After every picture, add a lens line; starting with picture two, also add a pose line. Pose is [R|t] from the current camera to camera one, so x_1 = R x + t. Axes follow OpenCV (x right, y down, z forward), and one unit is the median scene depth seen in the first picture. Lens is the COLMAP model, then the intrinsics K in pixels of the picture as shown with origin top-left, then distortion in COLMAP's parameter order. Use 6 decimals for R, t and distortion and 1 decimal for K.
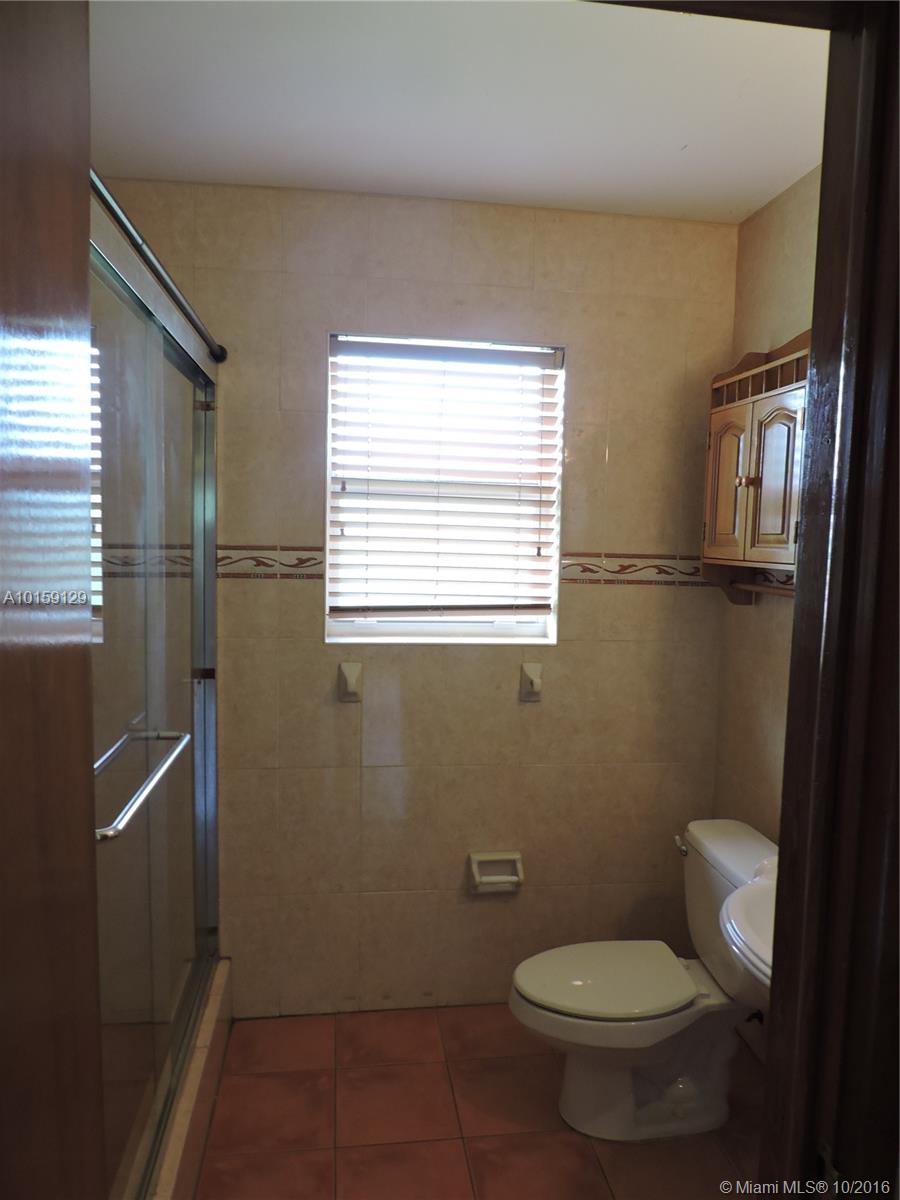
lens RADIAL K [[860.3, 0, 450.8], [0, 860.3, 606.3], [0, 0, 1]] dist [-0.019092, 0.009550]
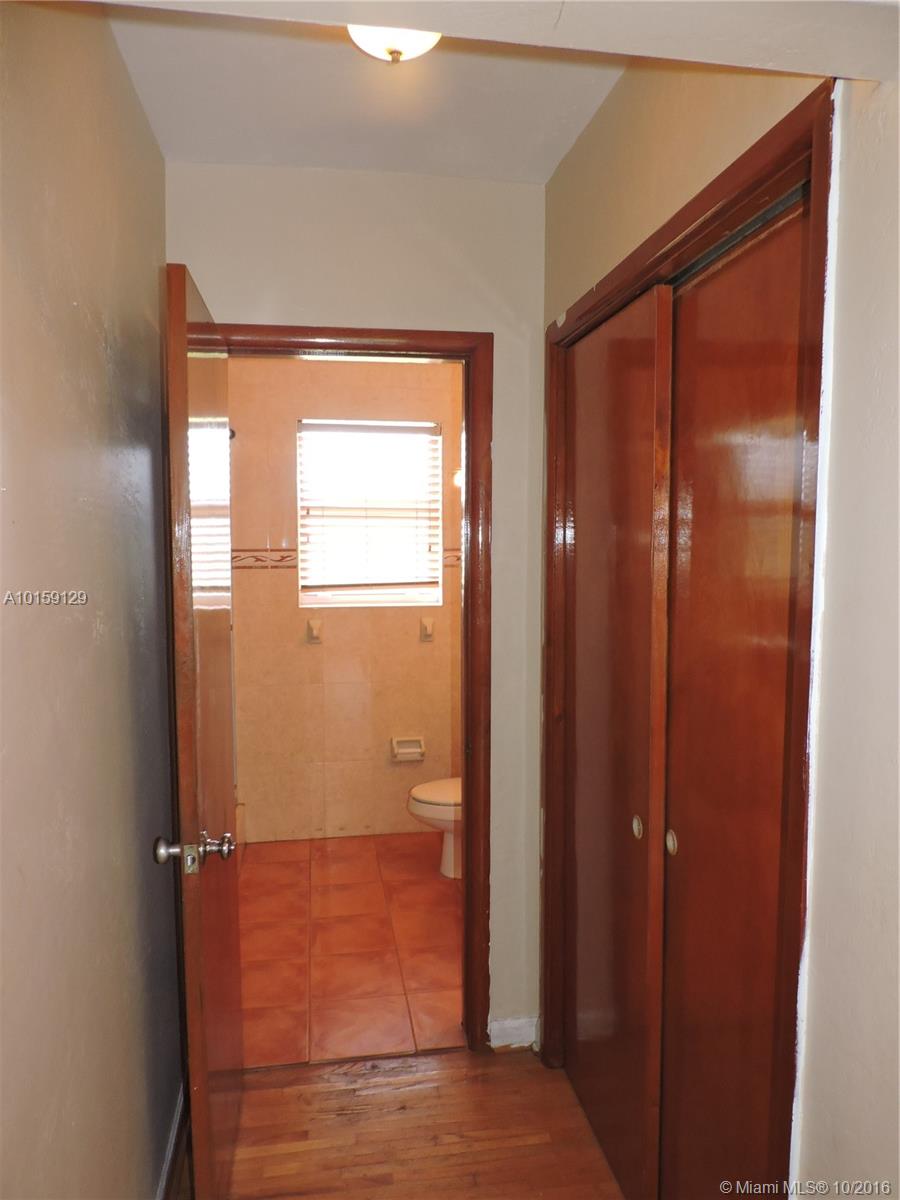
lens RADIAL K [[860.3, 0, 453.3], [0, 860.3, 596.2], [0, 0, 1]] dist [-0.019092, 0.009550]
pose [[0.999403, -0.026423, 0.022276, 0.109821], [0.026827, 0.999477, -0.018037, 0.057543], [-0.021787, 0.018624, 0.999589, -0.631037]]
